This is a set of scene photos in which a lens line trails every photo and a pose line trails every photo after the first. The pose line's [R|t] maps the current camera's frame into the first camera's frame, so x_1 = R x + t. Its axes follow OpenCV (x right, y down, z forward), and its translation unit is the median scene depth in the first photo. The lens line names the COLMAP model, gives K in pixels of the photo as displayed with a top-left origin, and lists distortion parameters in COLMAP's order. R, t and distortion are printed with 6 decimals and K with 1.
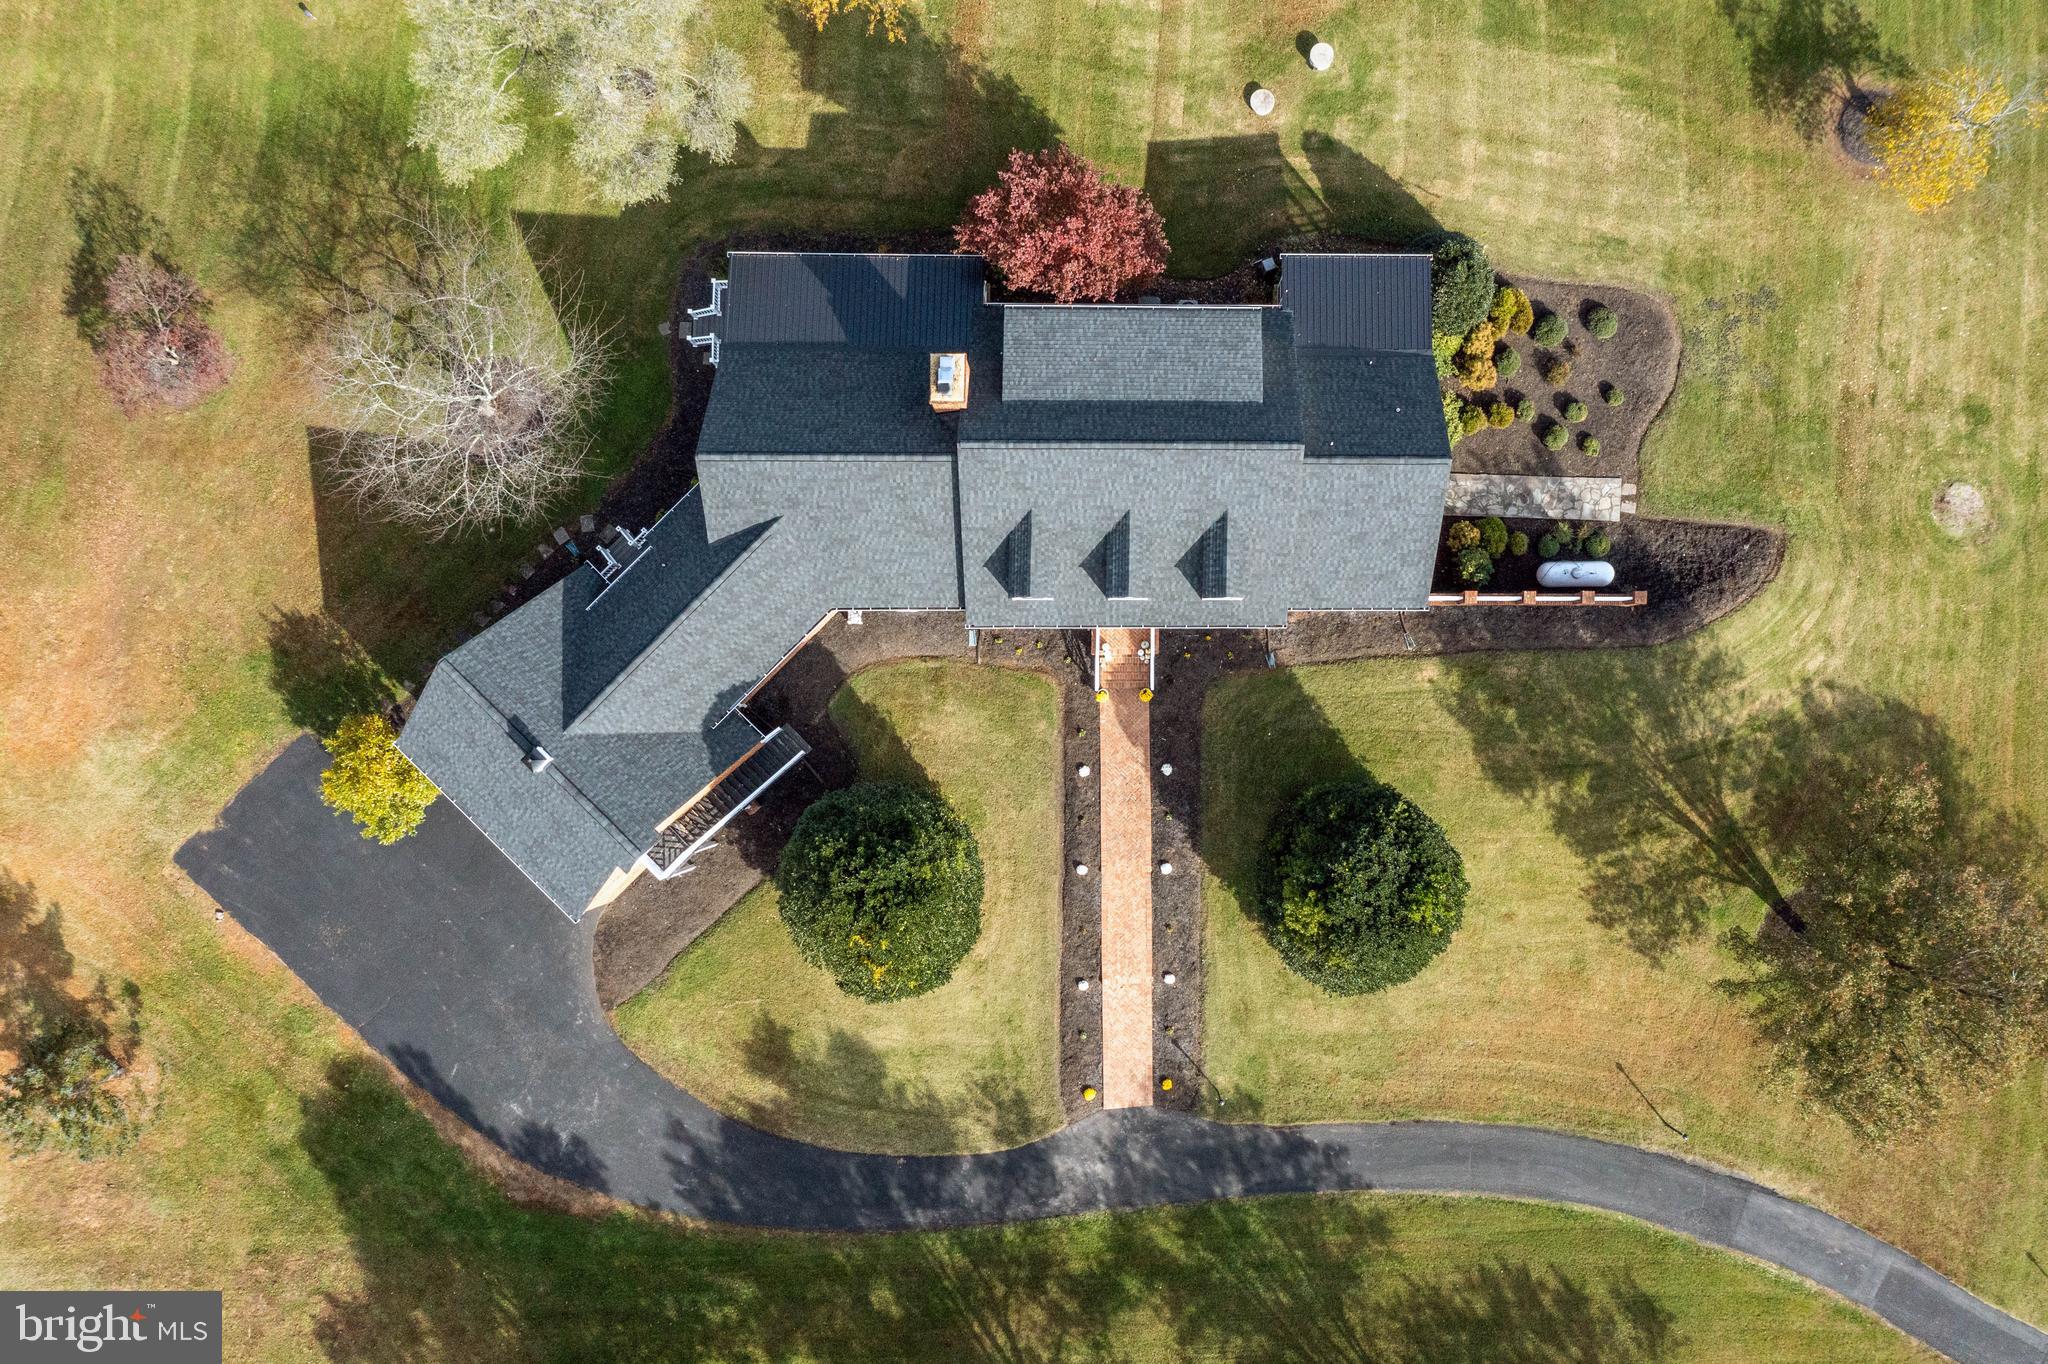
lens RADIAL K [[1635.5, 0, 1024.0], [0, 1635.5, 682.0], [0, 0, 1]] dist [-0.012945, 0.001533]
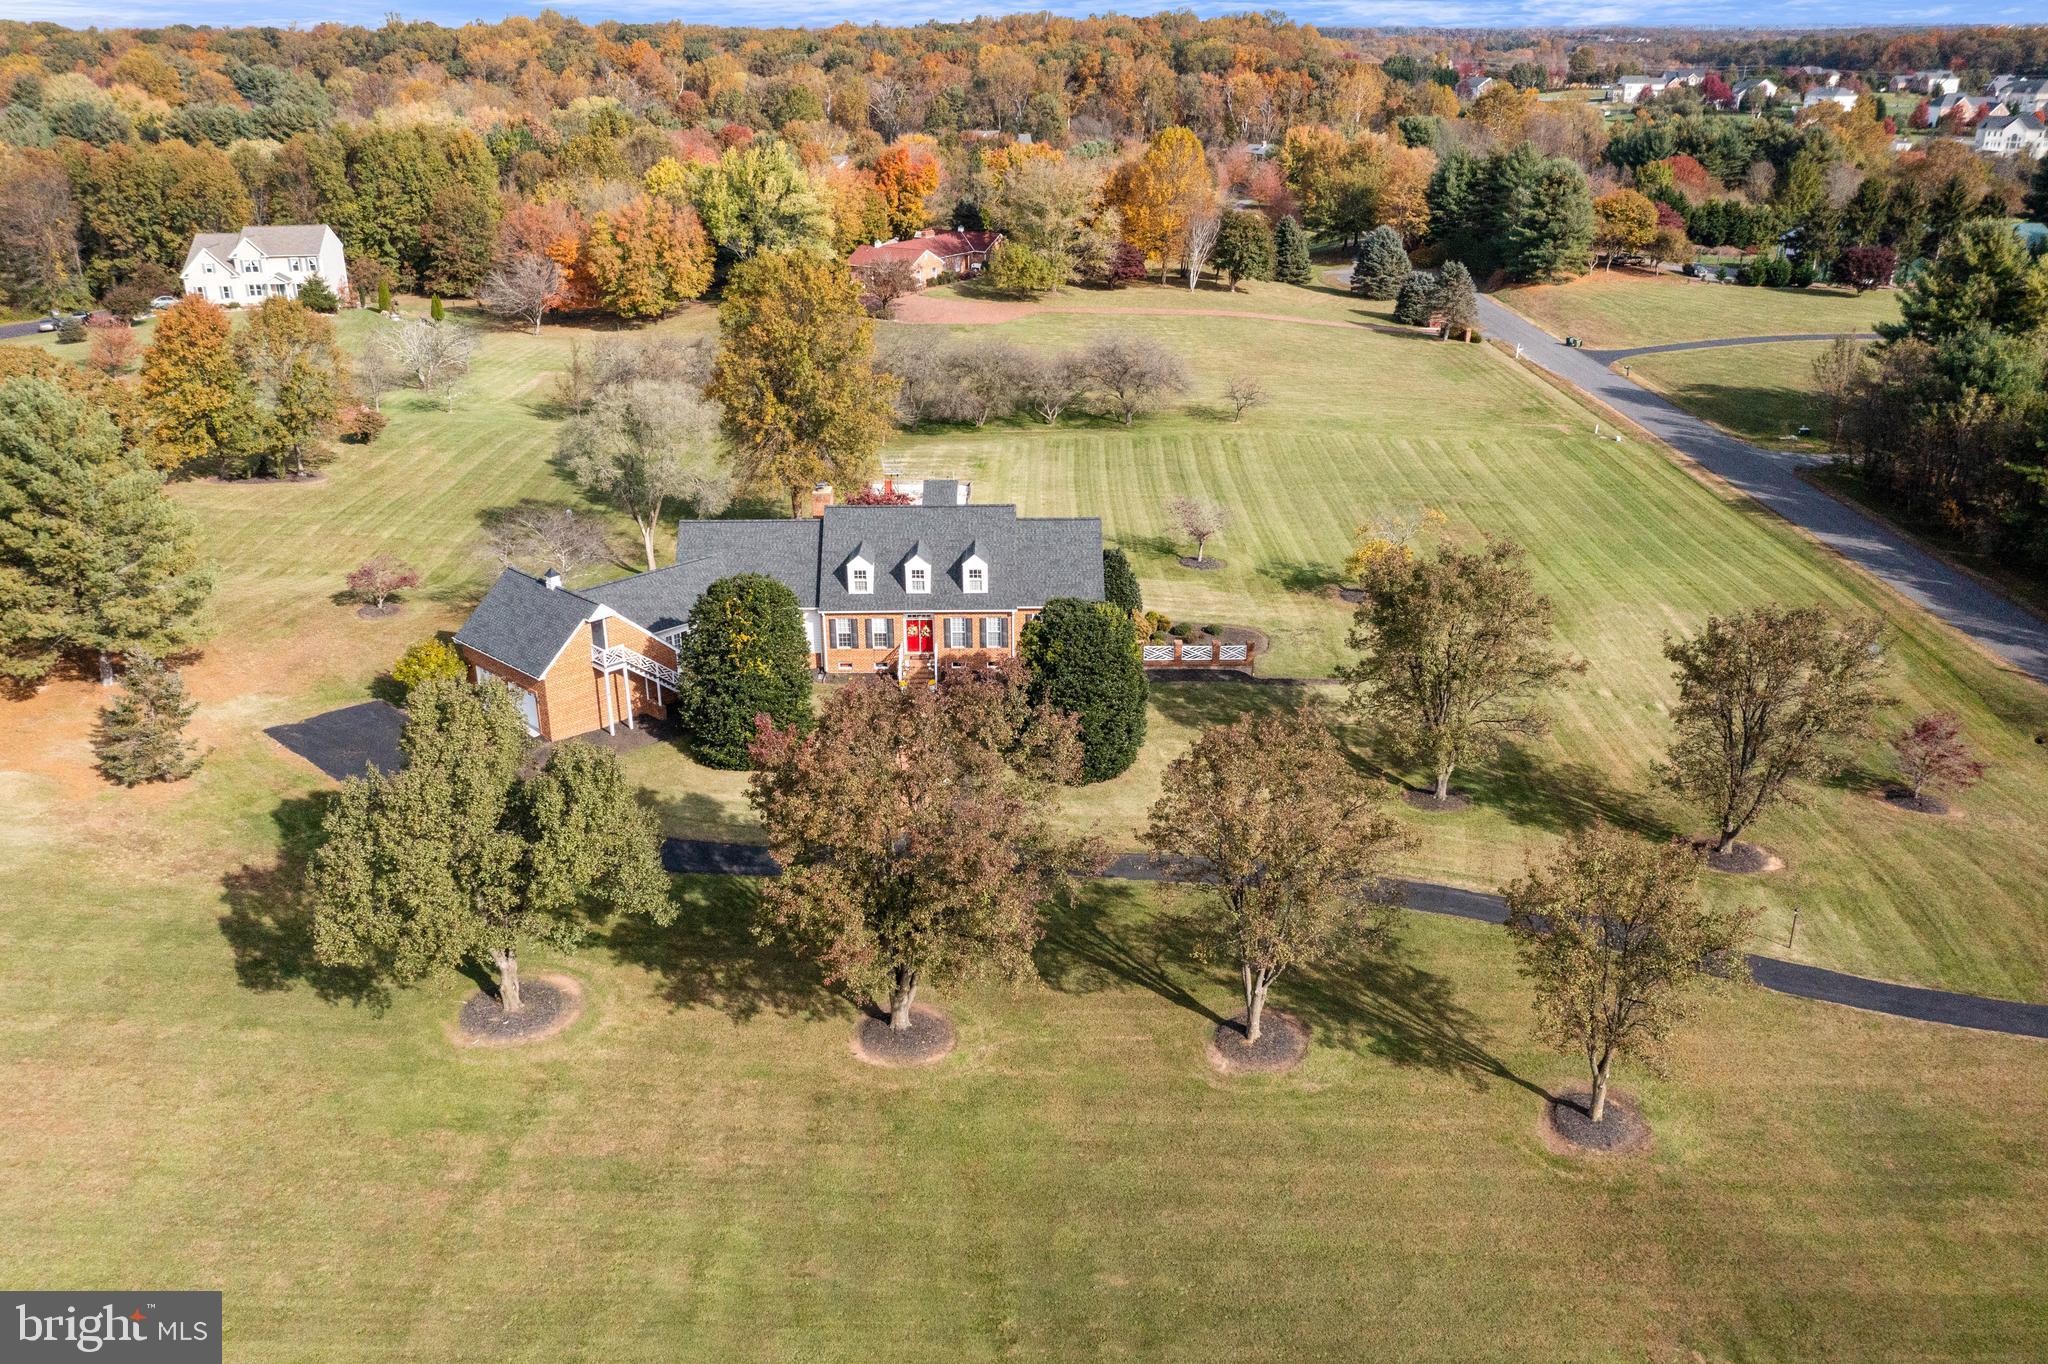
lens RADIAL K [[1635.5, 0, 1024.0], [0, 1635.5, 682.0], [0, 0, 1]] dist [-0.012945, 0.001533]
pose [[0.998345, -0.057199, 0.005913, 0.150959], [0.027666, 0.387633, -0.921399, 1.389535], [0.050411, 0.920038, 0.388574, 0.402588]]
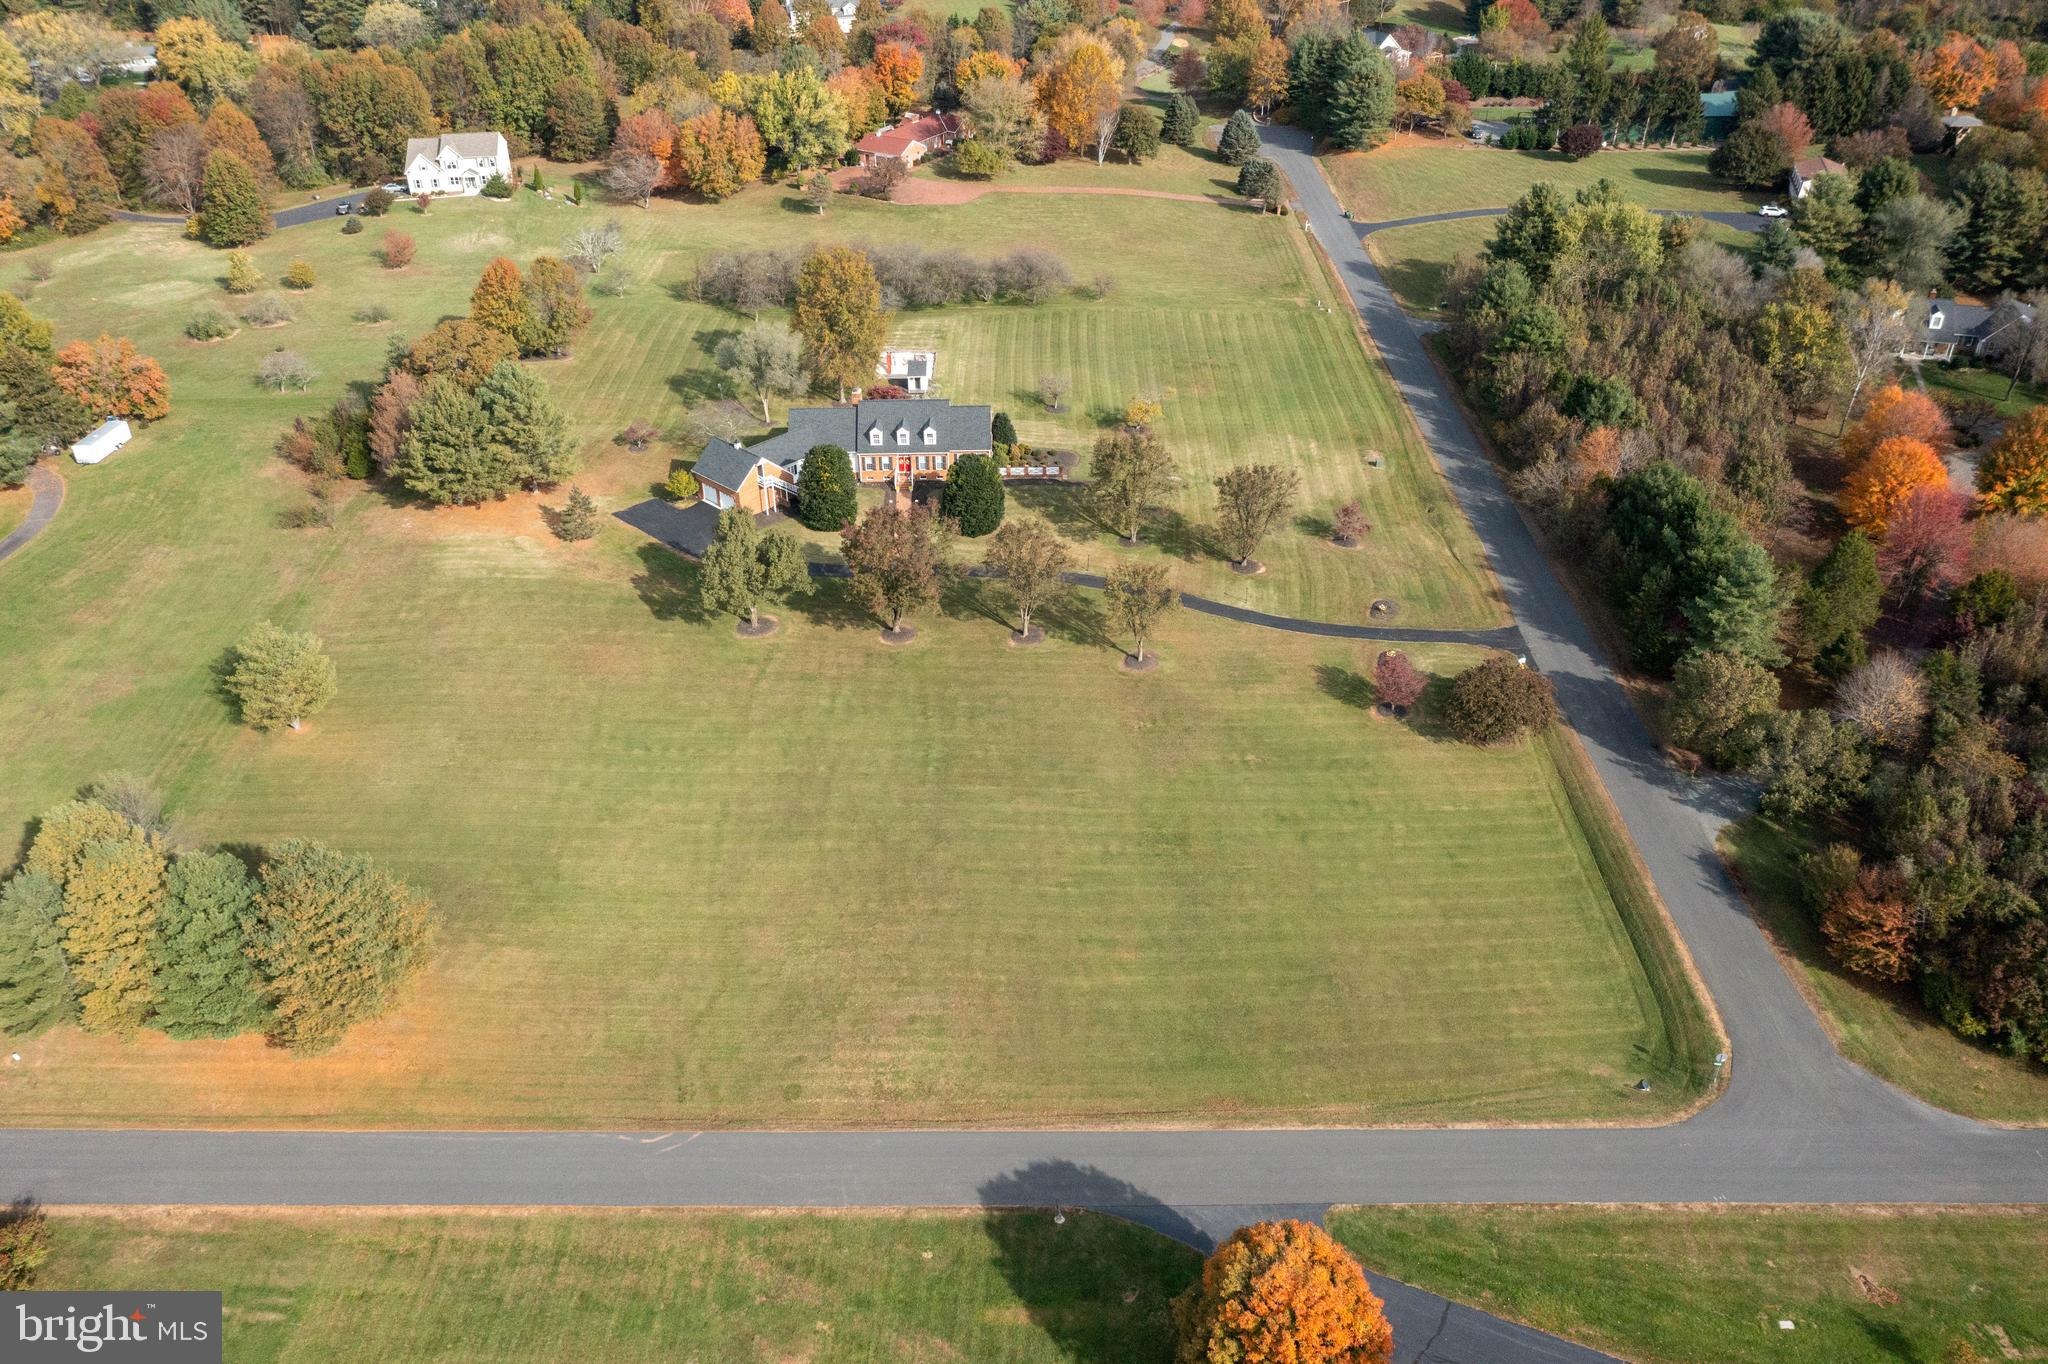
lens RADIAL K [[1635.5, 0, 1024.0], [0, 1635.5, 682.0], [0, 0, 1]] dist [-0.012945, 0.001533]
pose [[0.997940, -0.063052, -0.011873, 0.317559], [0.024815, 0.549961, -0.834822, 2.959095], [0.059167, 0.832807, 0.550392, -0.485037]]
